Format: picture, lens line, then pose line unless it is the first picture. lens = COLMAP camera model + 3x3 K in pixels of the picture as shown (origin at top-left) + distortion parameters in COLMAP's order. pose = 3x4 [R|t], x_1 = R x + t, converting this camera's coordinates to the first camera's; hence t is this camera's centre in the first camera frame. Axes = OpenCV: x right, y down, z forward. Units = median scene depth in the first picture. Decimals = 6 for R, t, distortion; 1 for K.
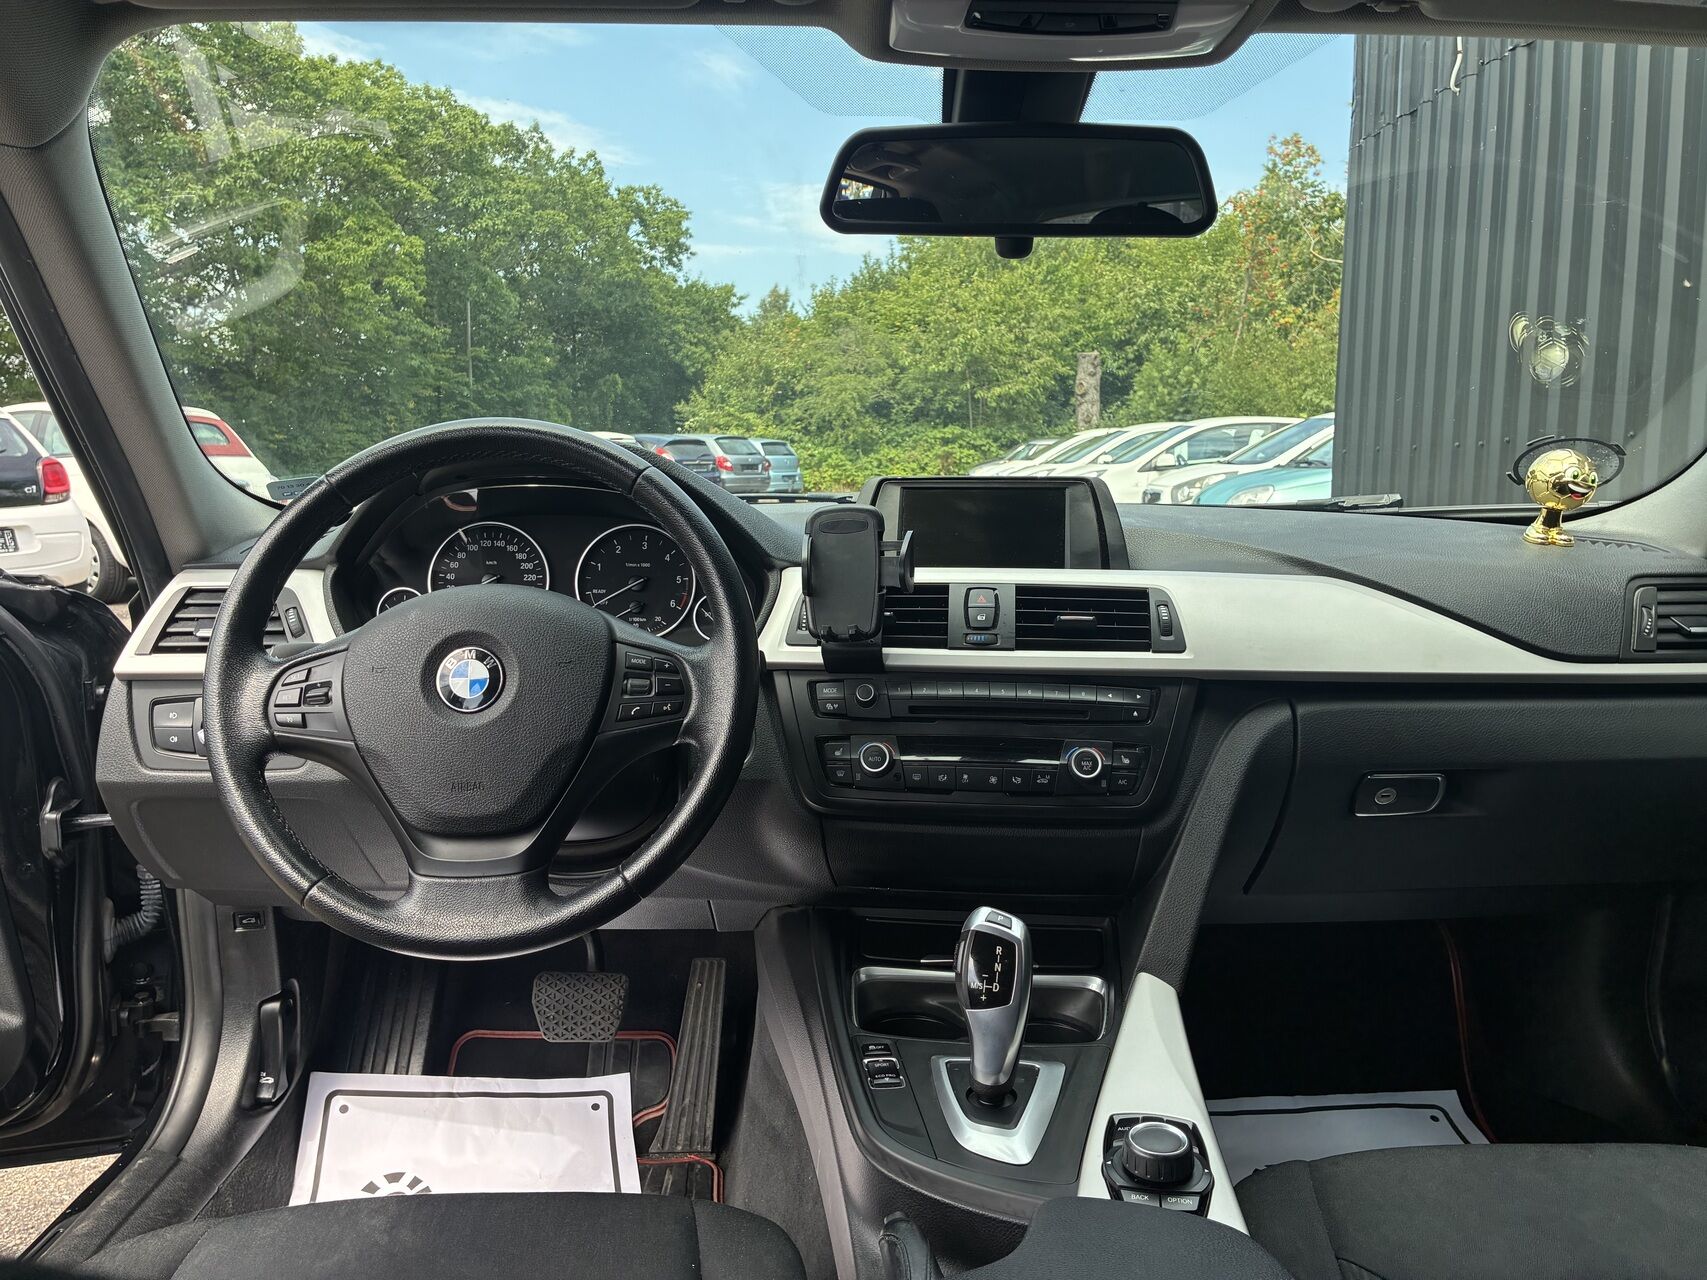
lens RADIAL K [[1283.5, 0, 868.6], [0, 1283.5, 644.0], [0, 0, 1]] dist [0.043853, -0.066403]
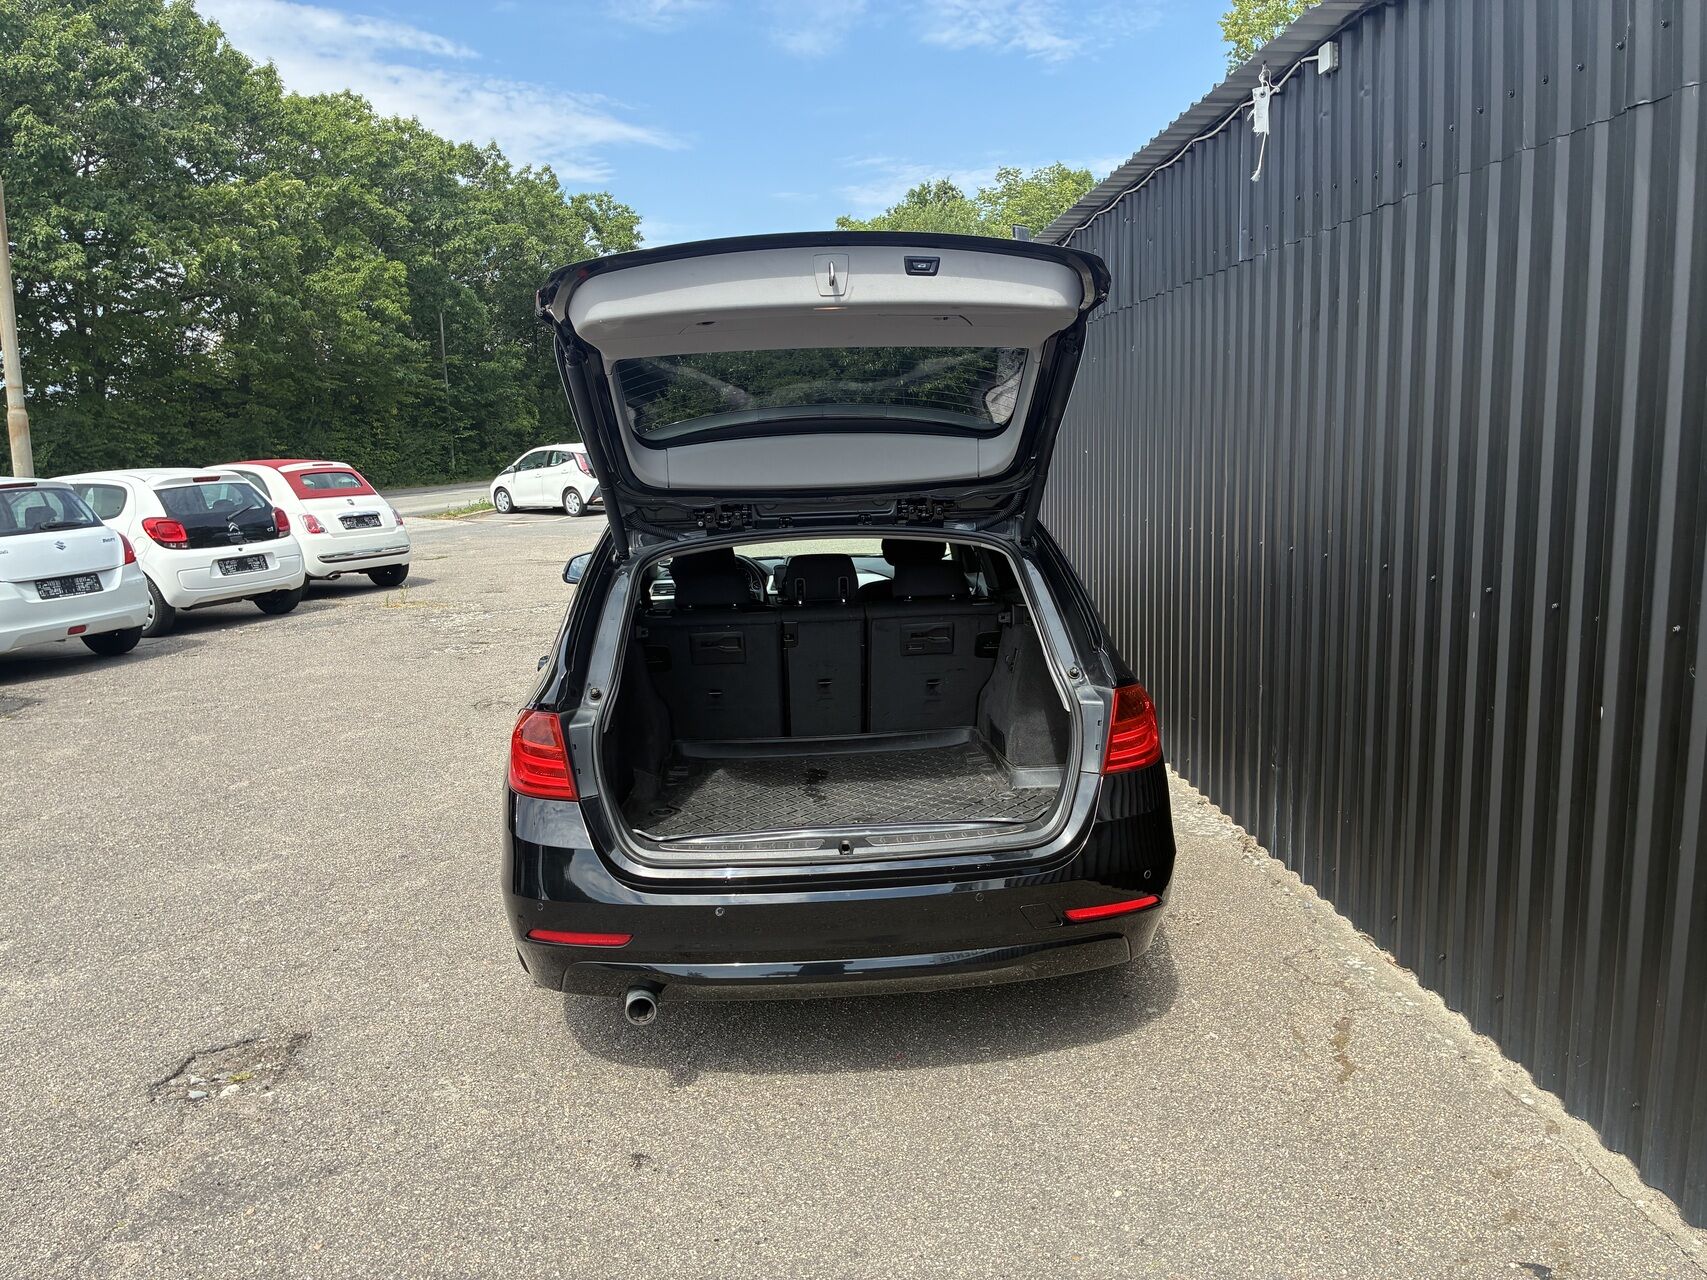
lens RADIAL K [[1285.3, 0, 853.5], [0, 1285.3, 635.1], [0, 0, 1]] dist [0.050650, -0.062441]
pose [[0.998901, -0.042346, 0.020073, 0.002723], [0.042024, 0.998985, 0.016210, 0.001972], [-0.020739, -0.015349, 0.999667, -0.113924]]
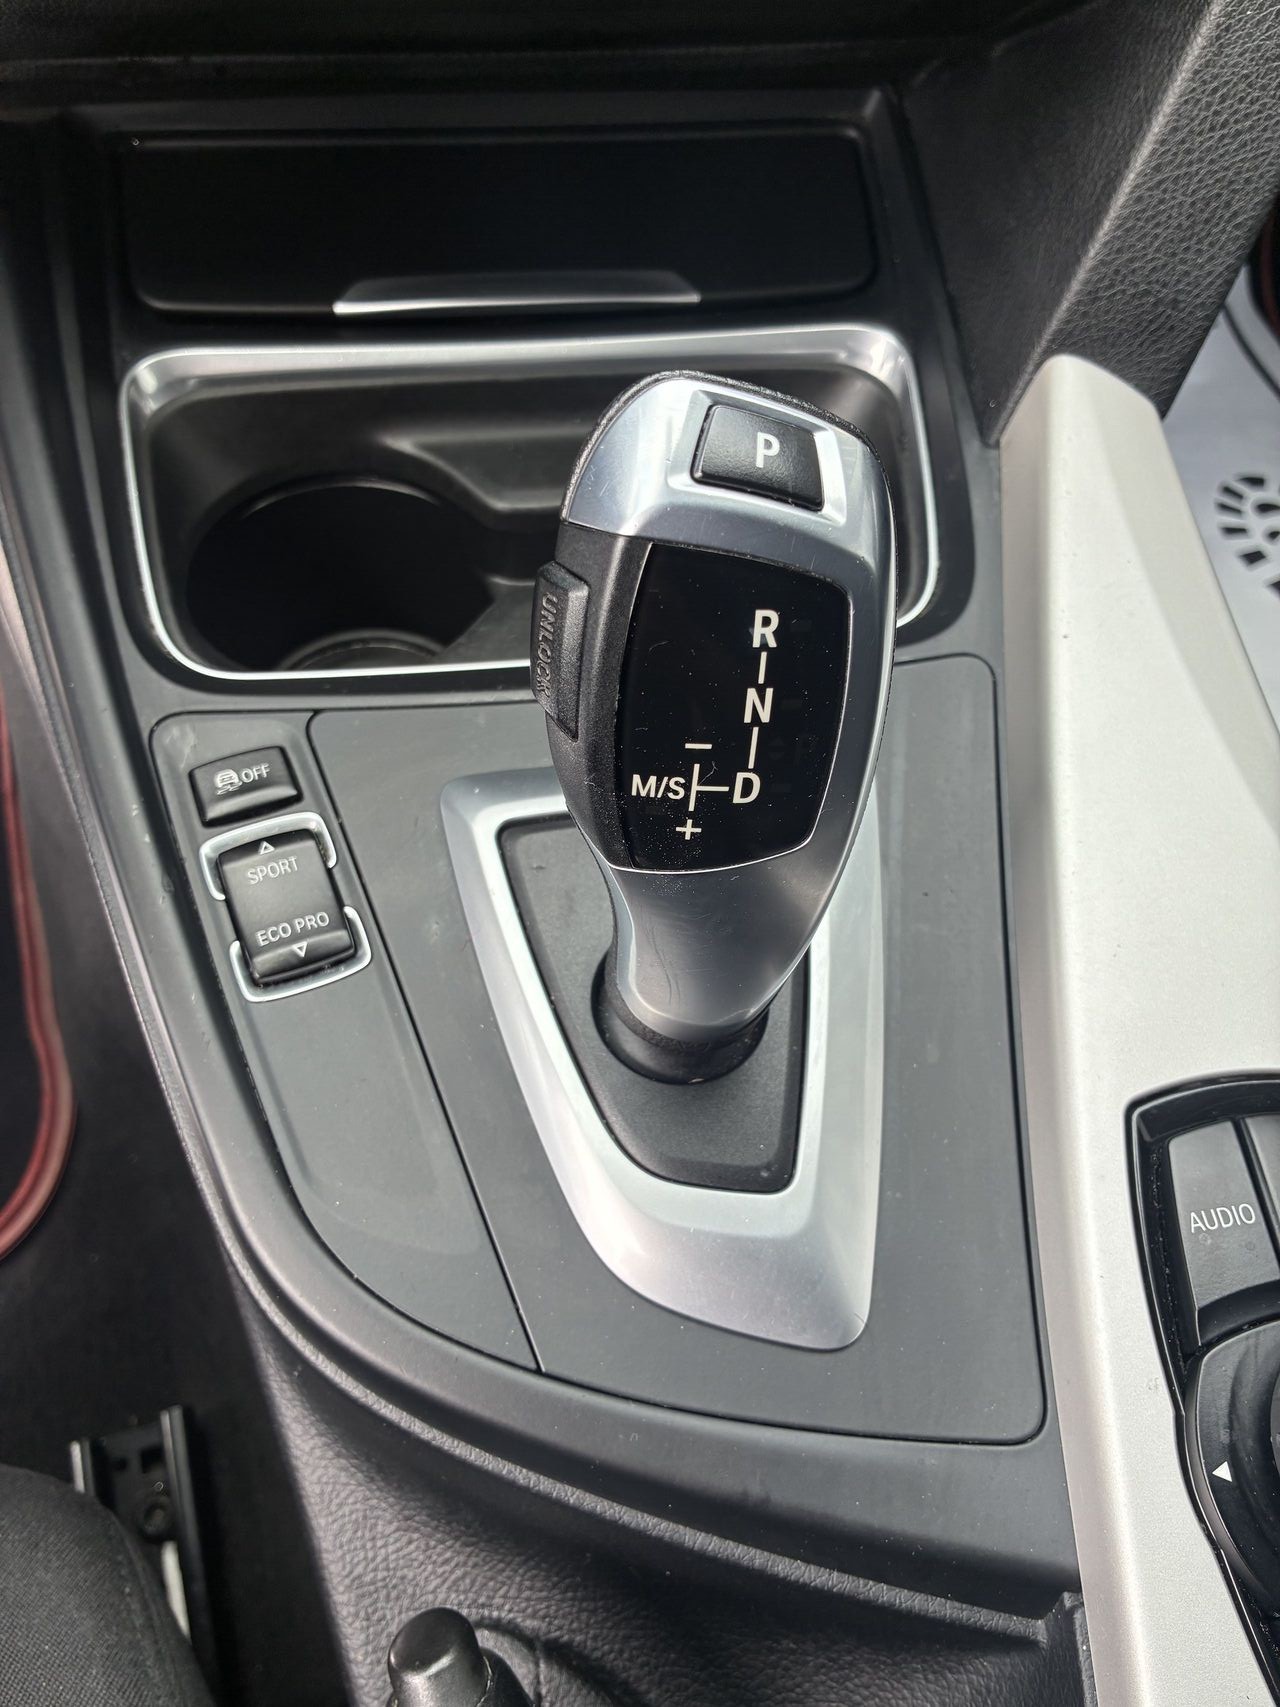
lens RADIAL K [[1283.5, 0, 640.0], [0, 1283.5, 853.5], [0, 0, 1]] dist [0.043853, -0.066403]
pose [[0.965060, -0.188153, 0.182369, 0.036074], [-0.024421, 0.628372, 0.777530, 0.095596], [-0.260890, -0.754816, 0.601822, 0.768923]]
